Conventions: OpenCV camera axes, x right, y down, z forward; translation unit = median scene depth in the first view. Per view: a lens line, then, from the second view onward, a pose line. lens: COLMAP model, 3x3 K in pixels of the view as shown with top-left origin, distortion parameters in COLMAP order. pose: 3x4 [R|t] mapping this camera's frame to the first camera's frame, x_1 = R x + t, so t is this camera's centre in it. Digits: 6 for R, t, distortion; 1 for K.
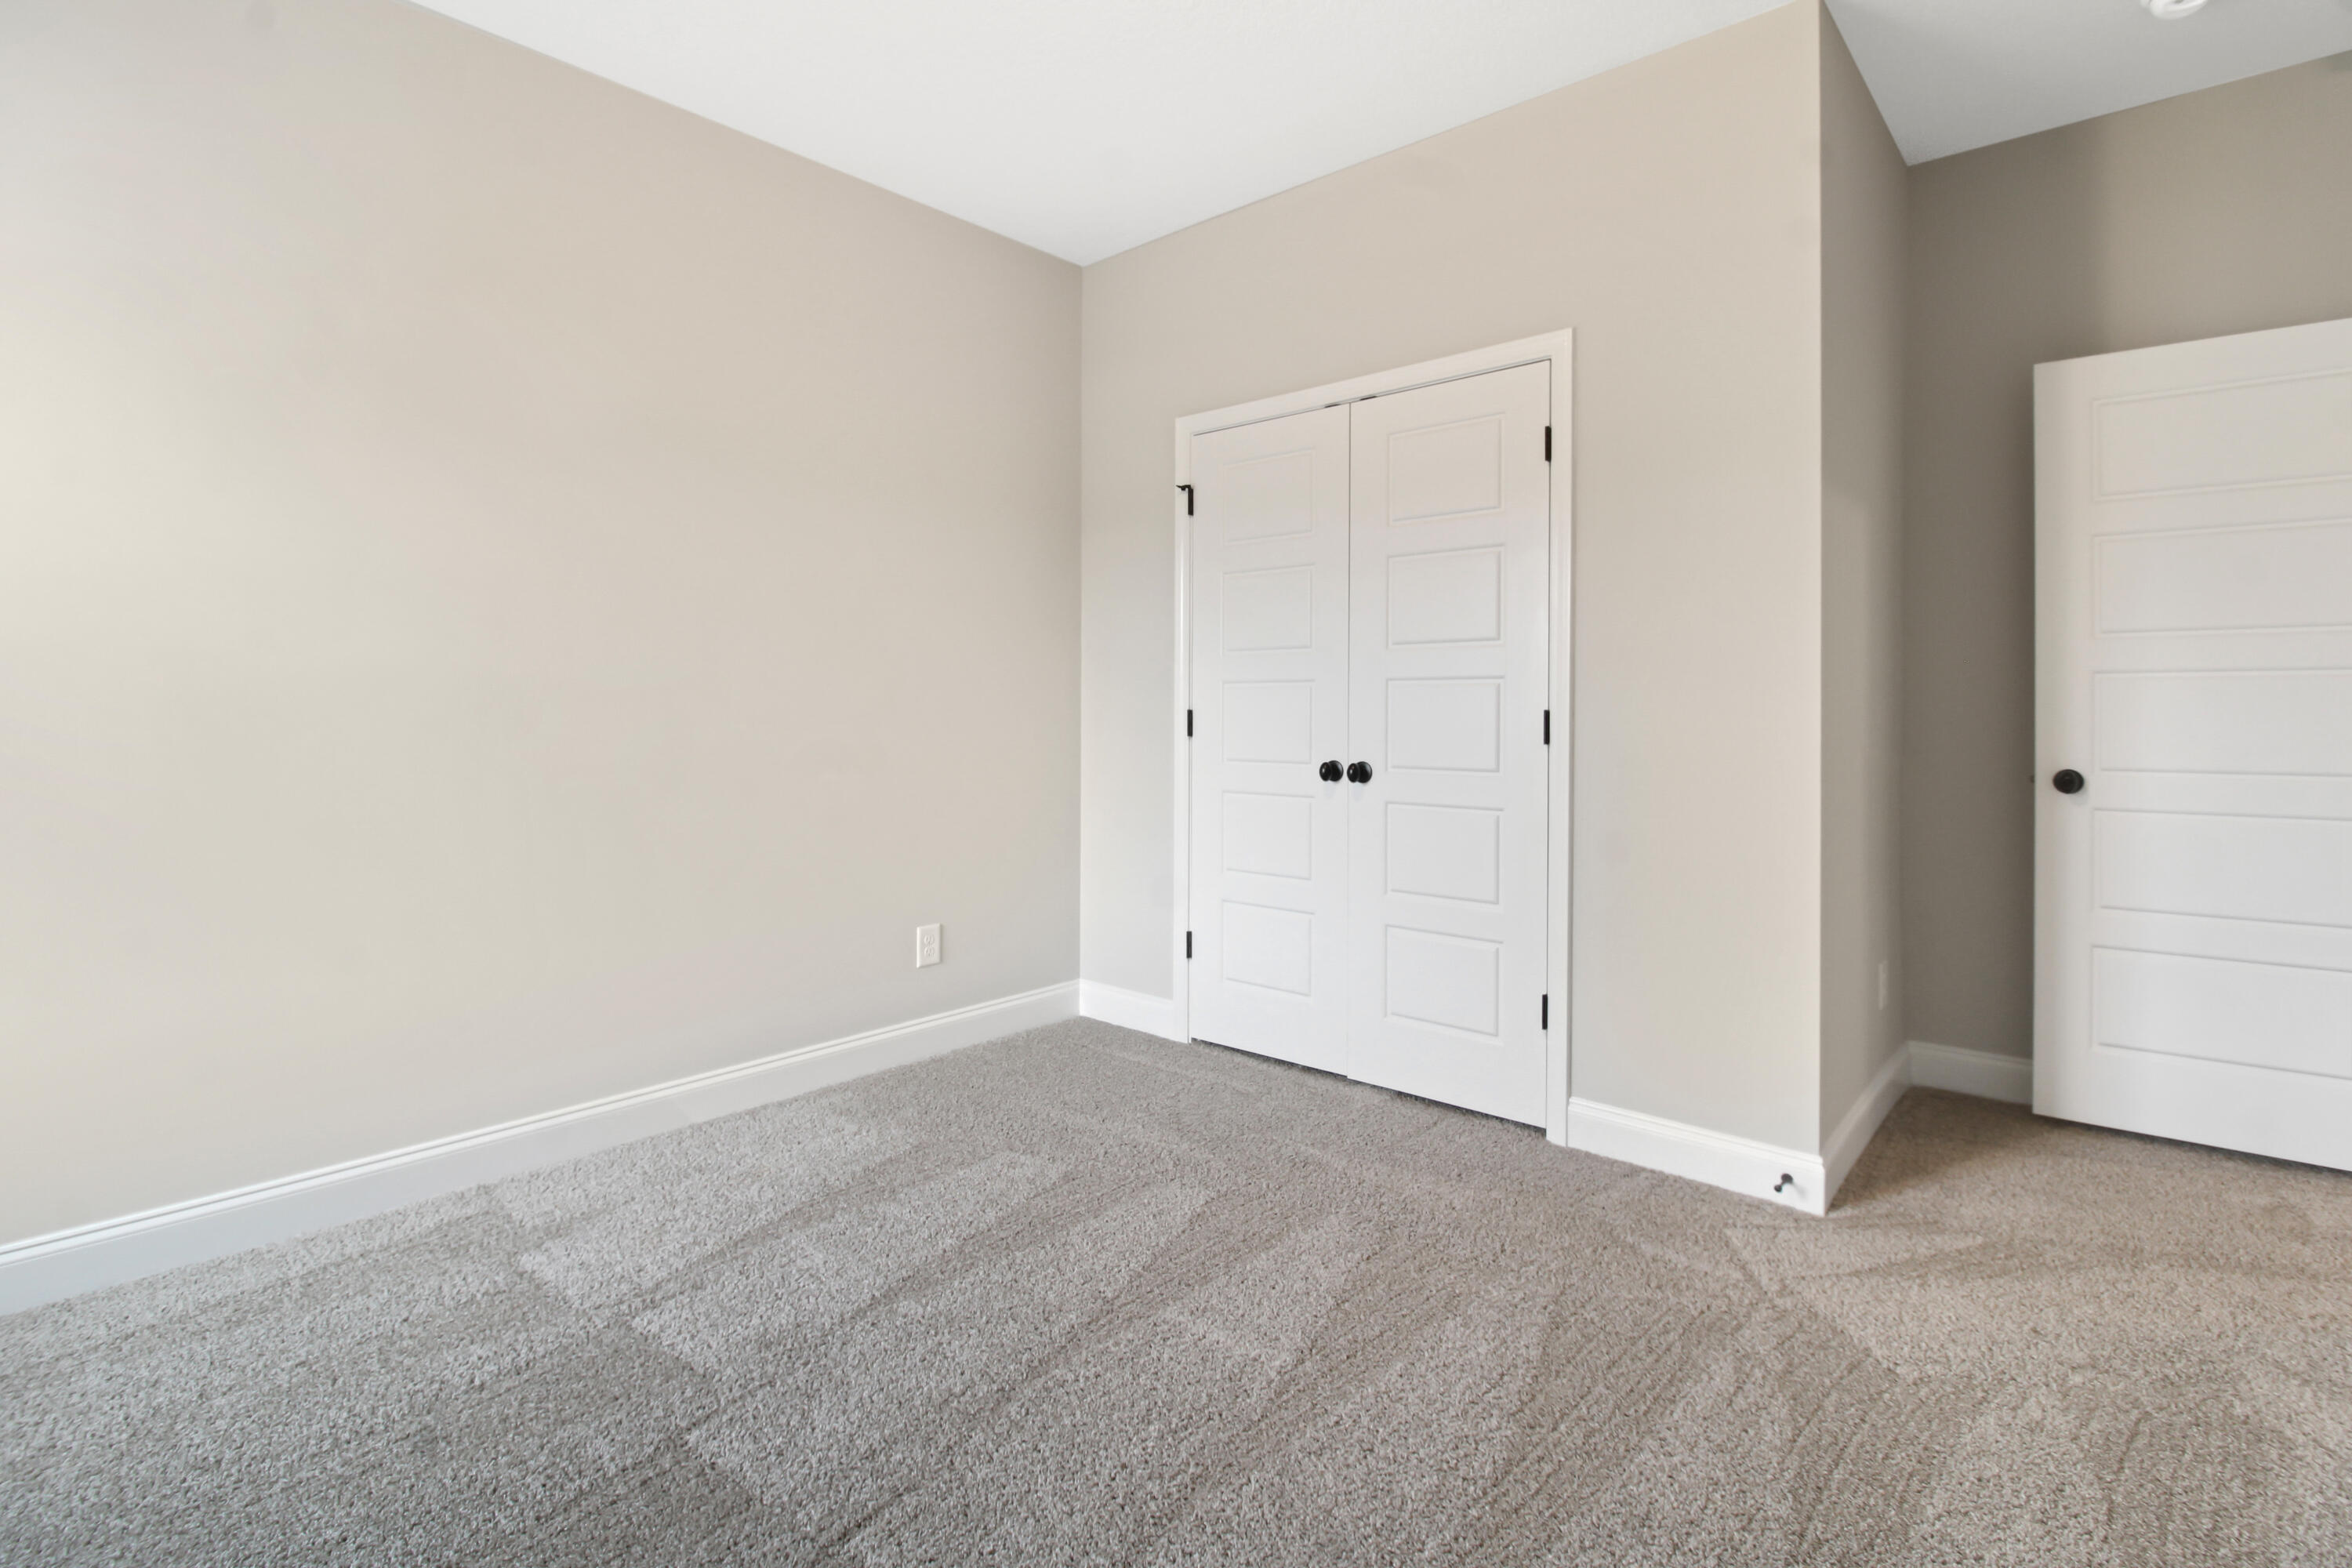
lens RADIAL K [[1079.7, 0, 1223.1], [0, 1079.7, 694.5], [0, 0, 1]] dist [-0.016854, -0.000478]
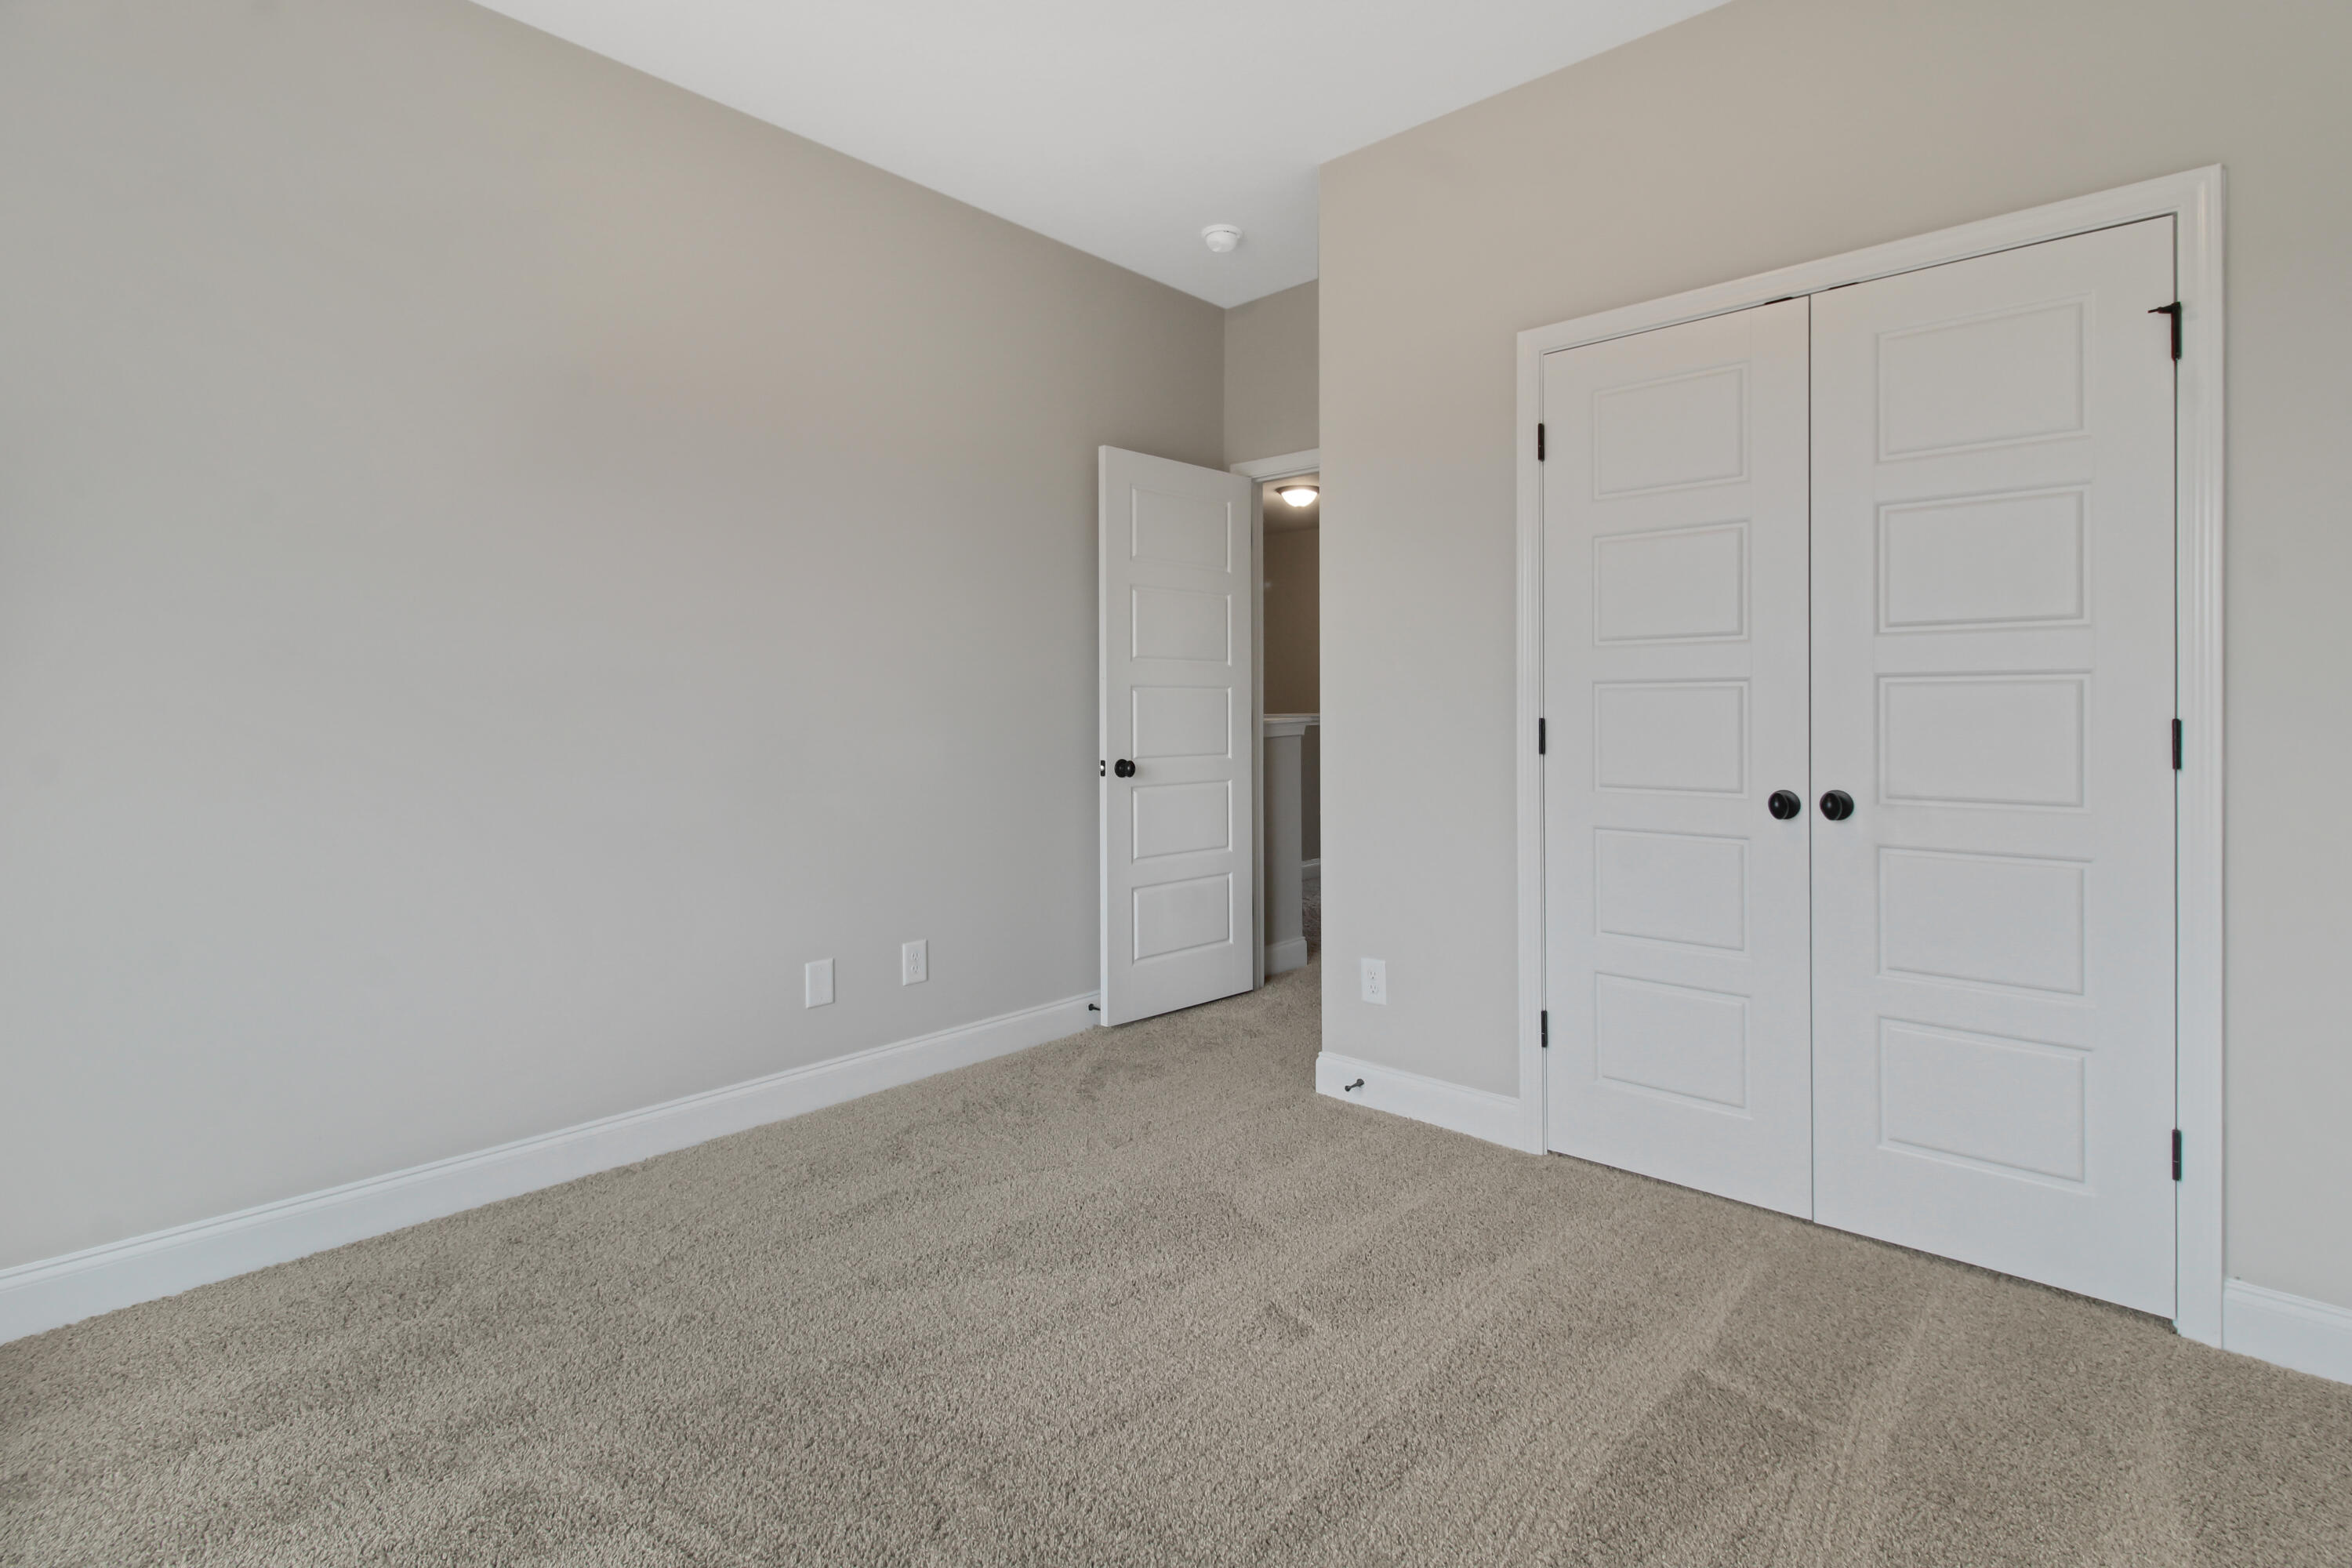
lens RADIAL K [[1126.8, 0, 1189.3], [0, 1126.8, 712.5], [0, 0, 1]] dist [-0.019029, 0.000624]
pose [[0.998701, 0.000345, -0.050947, -0.288422], [0.000181, 0.999947, 0.010331, 0.002799], [0.050948, -0.010326, 0.998648, 0.246188]]
